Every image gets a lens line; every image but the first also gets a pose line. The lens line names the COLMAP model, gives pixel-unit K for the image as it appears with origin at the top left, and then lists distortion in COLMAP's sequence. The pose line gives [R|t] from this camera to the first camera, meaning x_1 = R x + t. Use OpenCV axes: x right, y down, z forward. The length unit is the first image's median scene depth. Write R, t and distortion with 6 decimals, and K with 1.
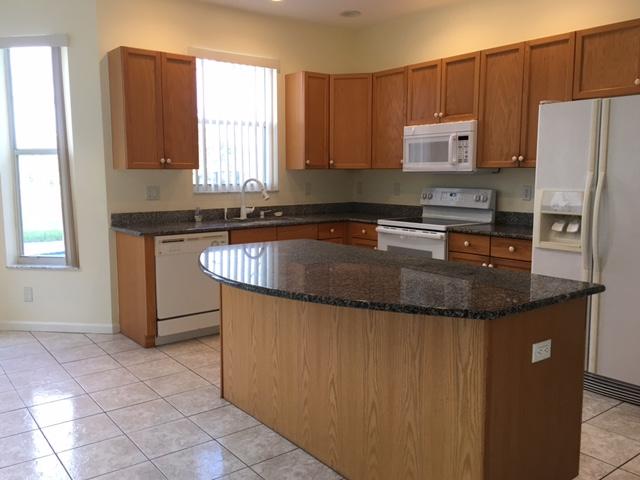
lens RADIAL K [[558.0, 0, 314.8], [0, 558.0, 239.8], [0, 0, 1]] dist [0.091867, -0.136591]
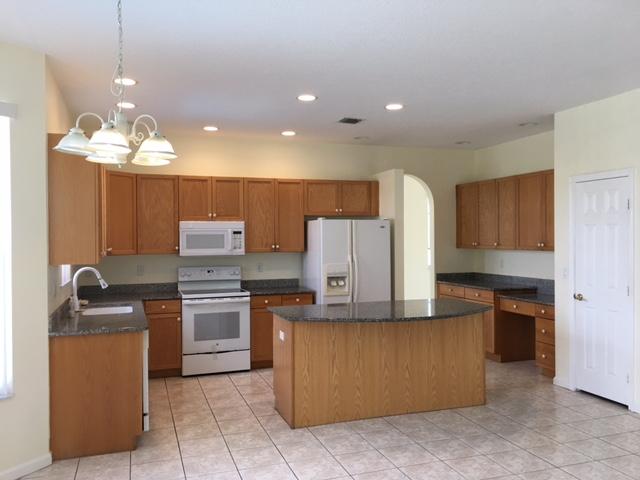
lens RADIAL K [[540.6, 0, 316.8], [0, 540.6, 241.0], [0, 0, 1]] dist [0.077978, -0.090760]
pose [[0.327303, -0.009999, 0.944867, -1.057068], [0.122556, 0.991947, -0.031956, -0.091127], [-0.936938, 0.126259, 0.325893, 0.353678]]
